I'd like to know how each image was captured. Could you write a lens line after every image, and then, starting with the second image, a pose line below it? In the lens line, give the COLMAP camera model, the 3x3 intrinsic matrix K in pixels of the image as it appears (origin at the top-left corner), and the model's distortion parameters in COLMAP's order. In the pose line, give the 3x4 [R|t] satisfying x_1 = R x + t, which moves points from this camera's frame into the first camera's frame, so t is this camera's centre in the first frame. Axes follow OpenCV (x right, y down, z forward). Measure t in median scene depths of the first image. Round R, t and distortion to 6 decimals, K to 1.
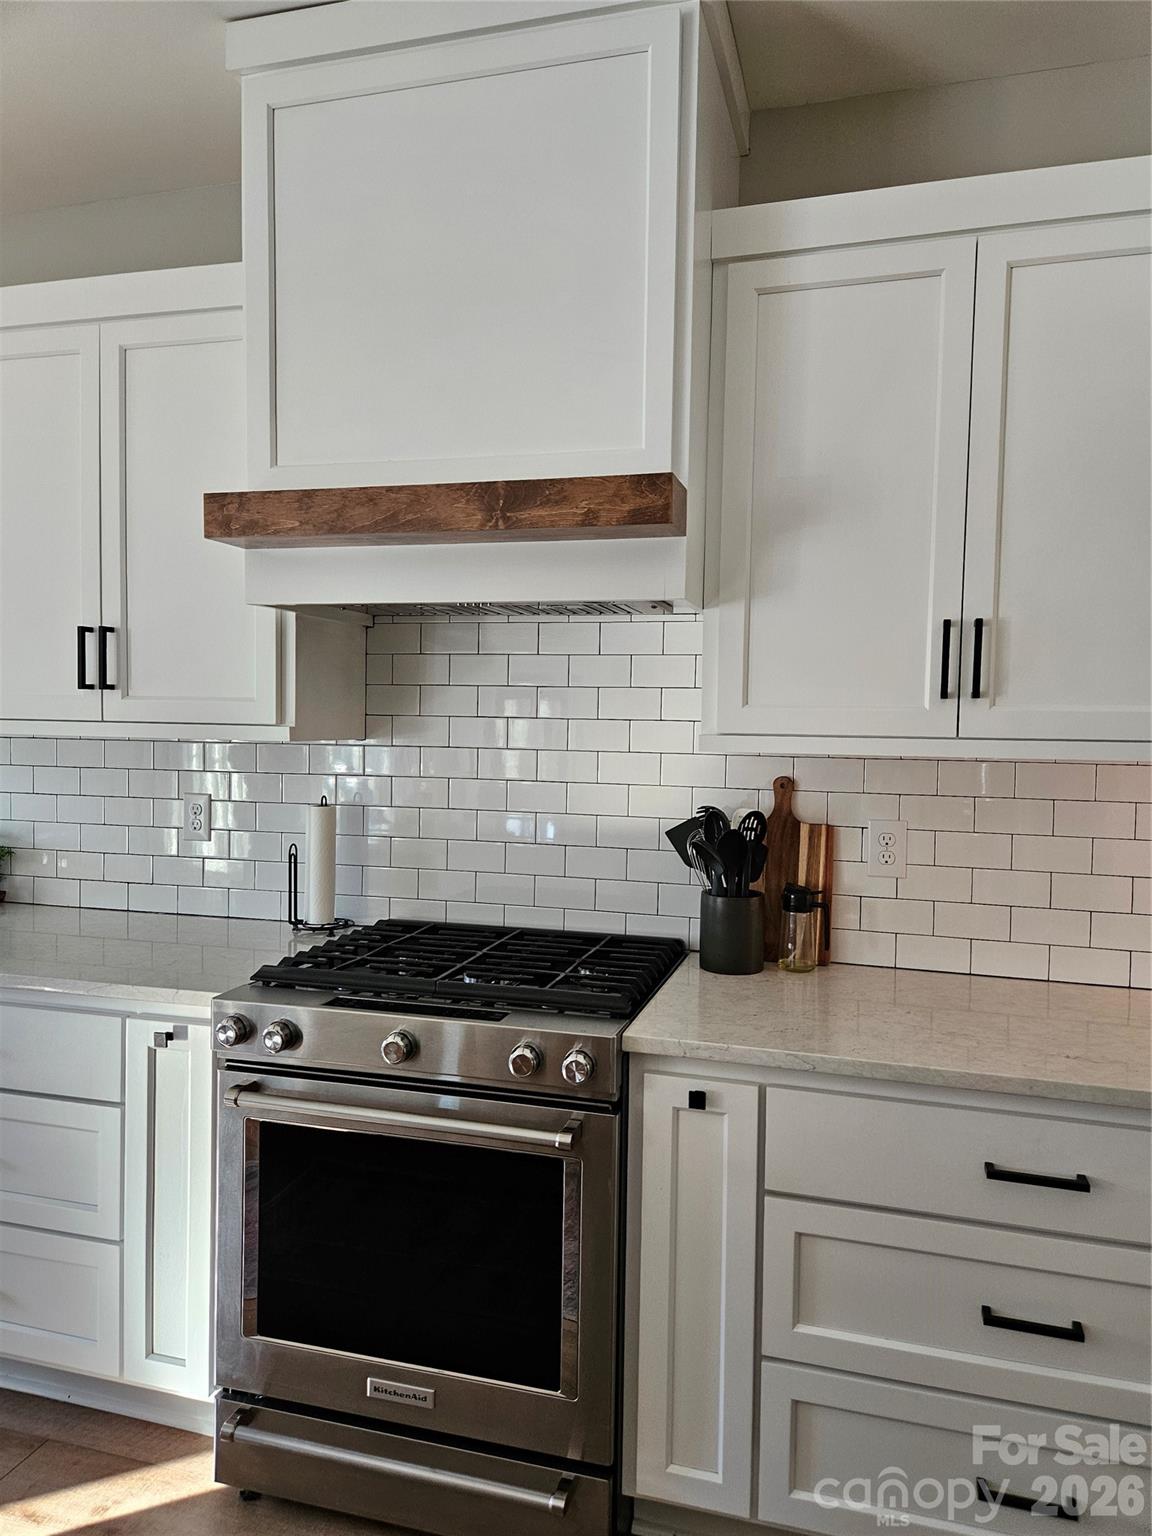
lens RADIAL K [[1110.8, 0, 576.0], [0, 1110.8, 768.0], [0, 0, 1]] dist [0.000743, 0.000278]
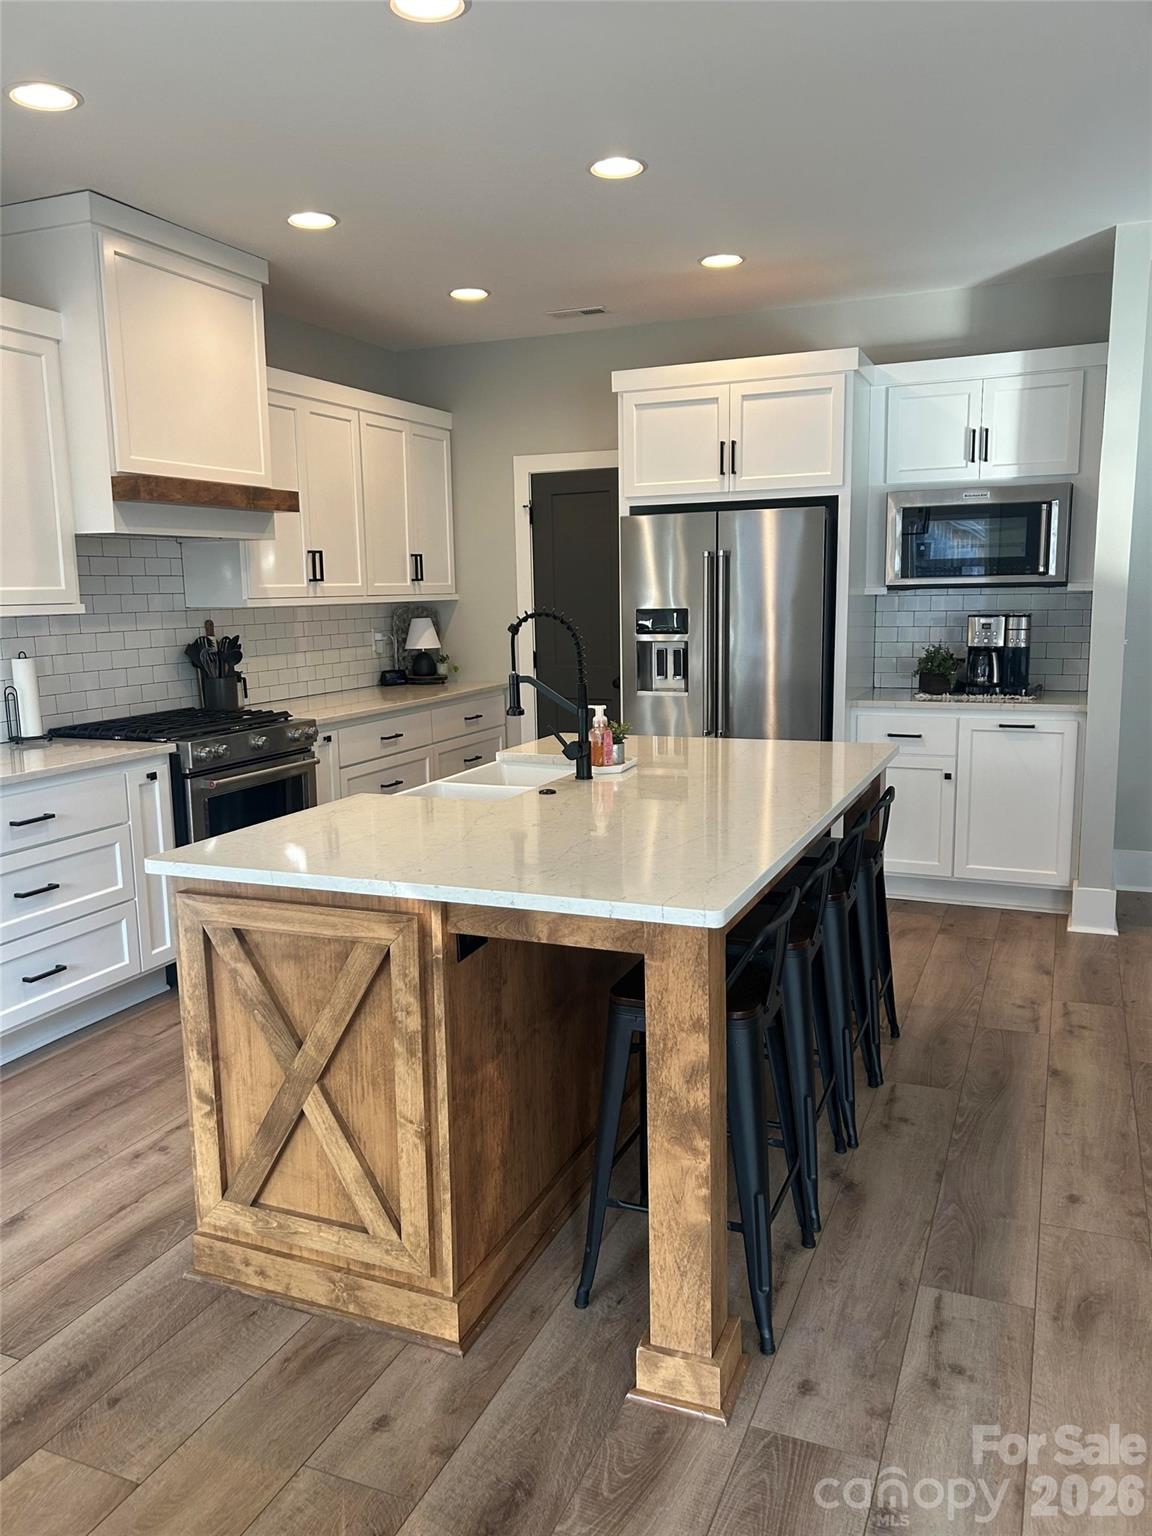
lens RADIAL K [[1110.8, 0, 576.0], [0, 1110.8, 768.0], [0, 0, 1]] dist [0.000743, 0.000278]
pose [[0.125743, -0.181859, 0.975252, -2.128640], [0.055381, 0.982808, 0.176127, -0.057188], [-0.990516, 0.031864, 0.133653, 0.072362]]
